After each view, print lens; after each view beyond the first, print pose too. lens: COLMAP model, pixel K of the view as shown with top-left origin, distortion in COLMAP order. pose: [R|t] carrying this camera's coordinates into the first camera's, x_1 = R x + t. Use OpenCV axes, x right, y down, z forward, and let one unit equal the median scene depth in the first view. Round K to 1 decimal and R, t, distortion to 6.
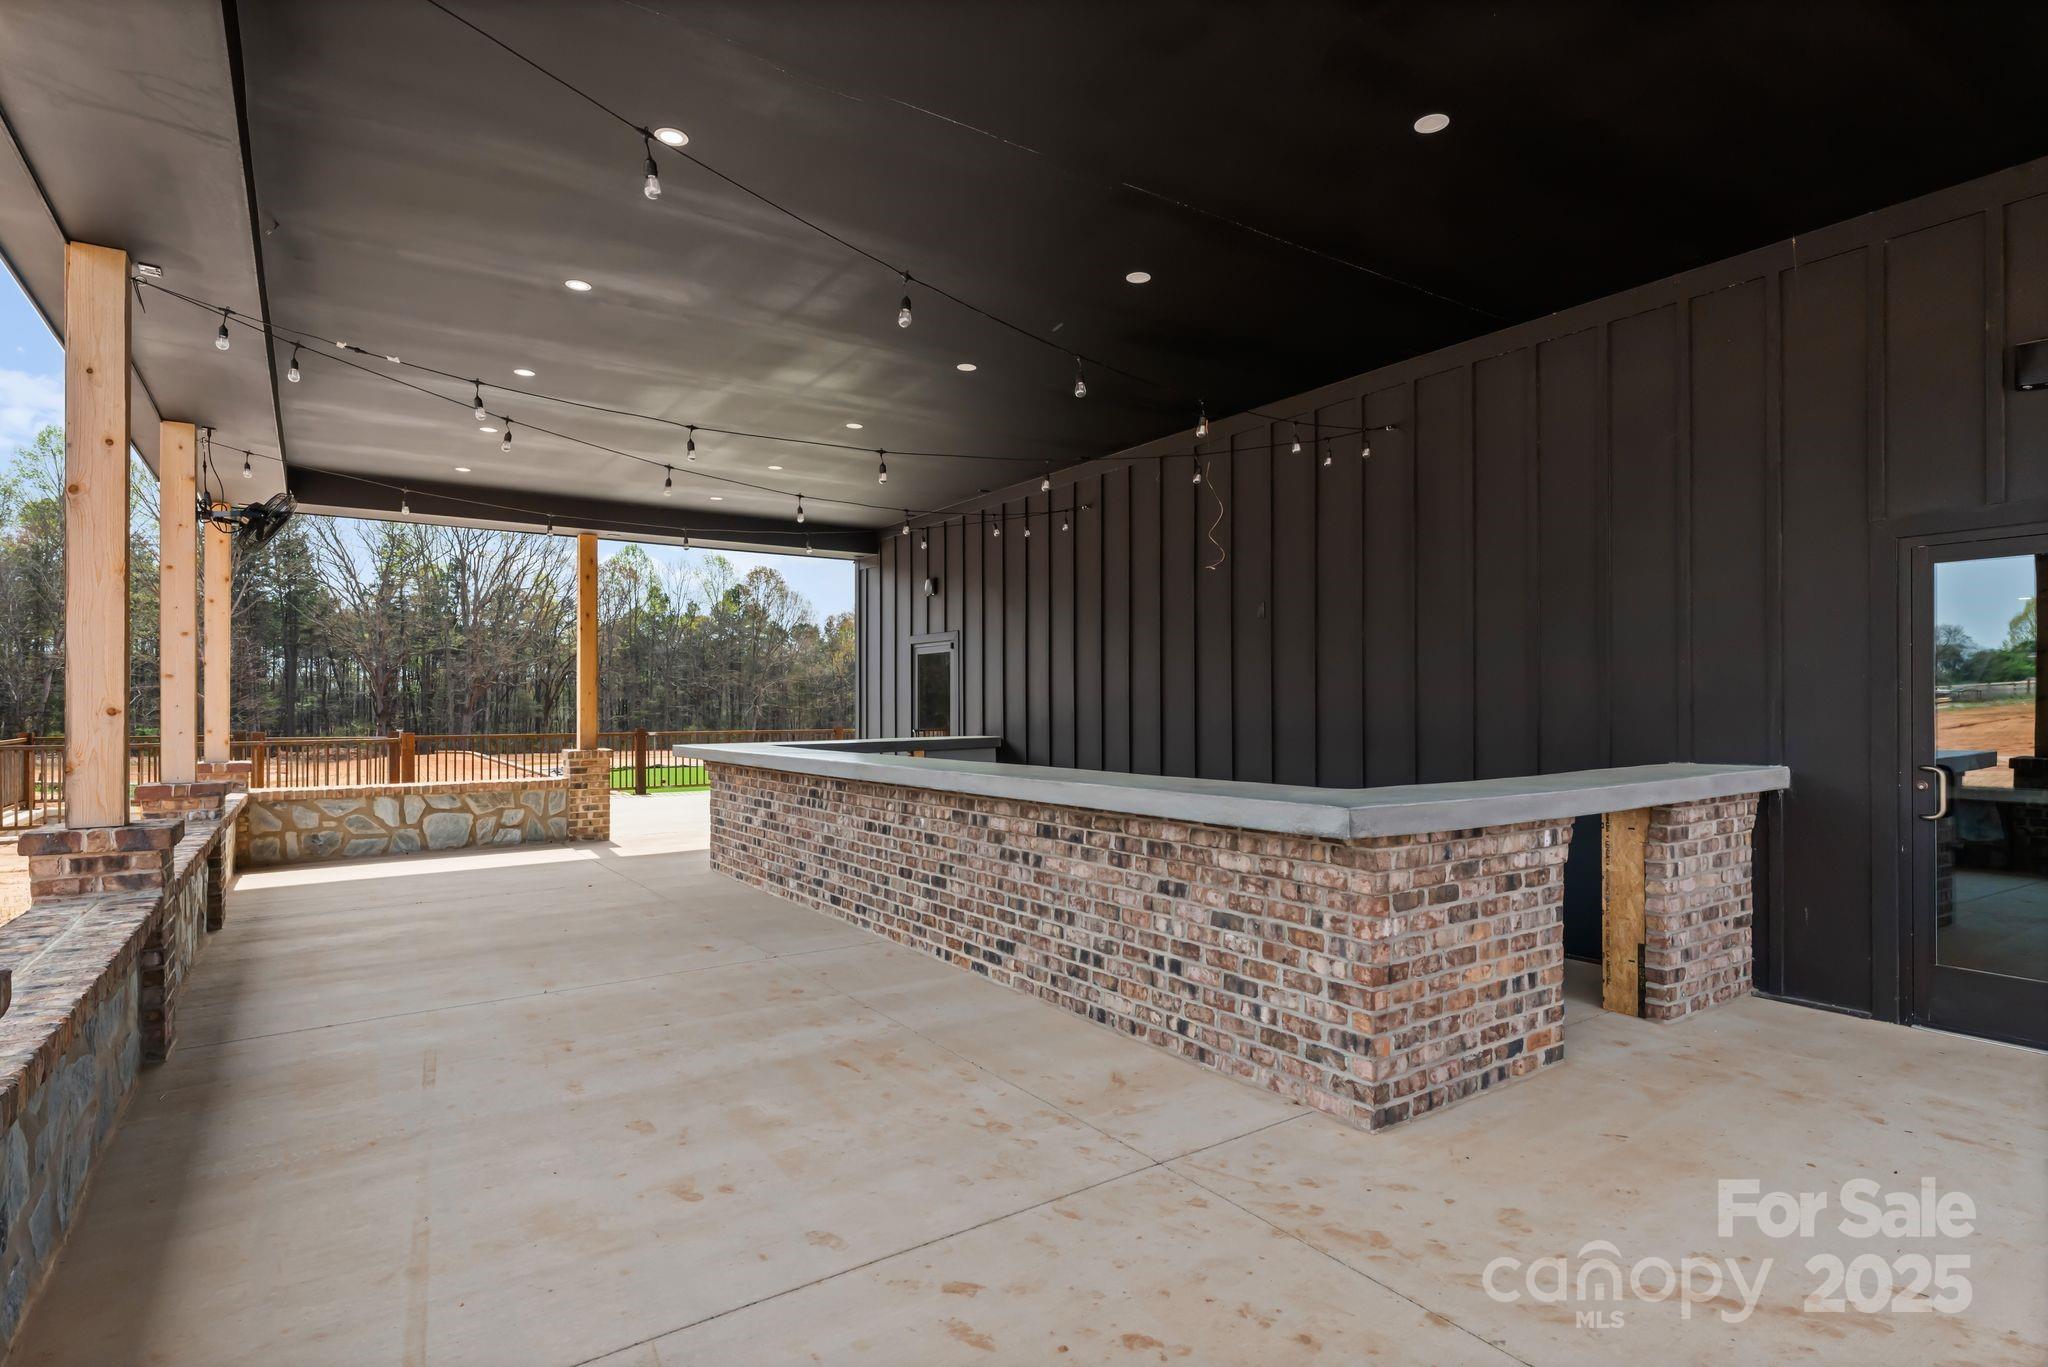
lens RADIAL K [[1038.4, 0, 1025.5], [0, 1038.4, 700.5], [0, 0, 1]] dist [0.007529, 0.000537]
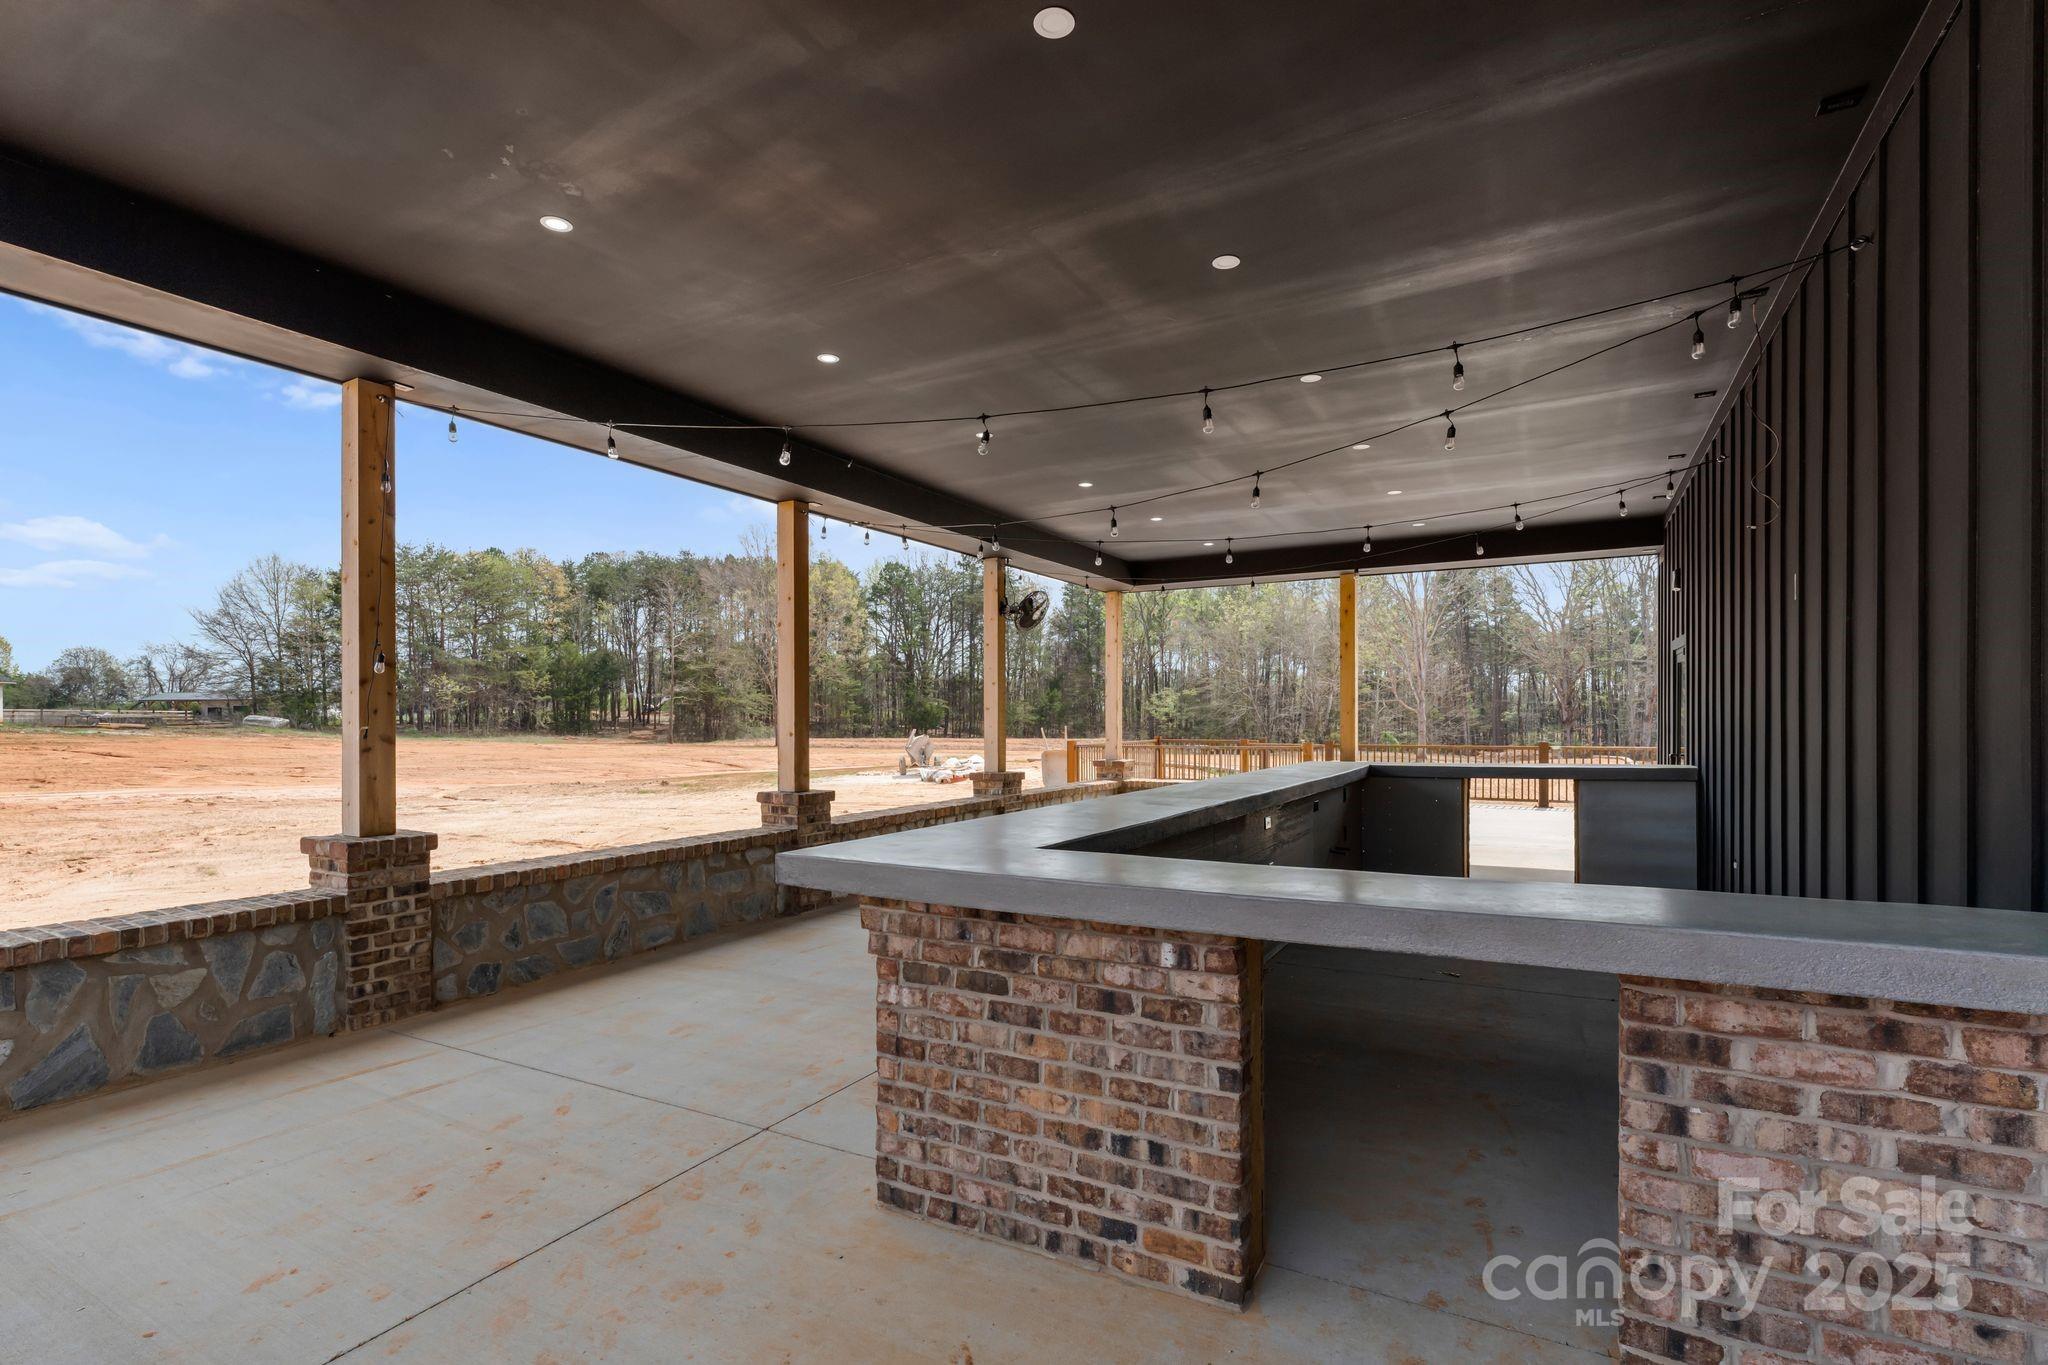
lens RADIAL K [[947.4, 0, 1042.7], [0, 947.4, 712.5], [0, 0, 1]] dist [-0.001597, -0.000355]
pose [[0.455328, -0.004109, -0.890314, 1.060405], [0.008267, 0.999966, -0.000387, -0.029346], [0.890285, -0.007184, 0.455347, 0.668691]]
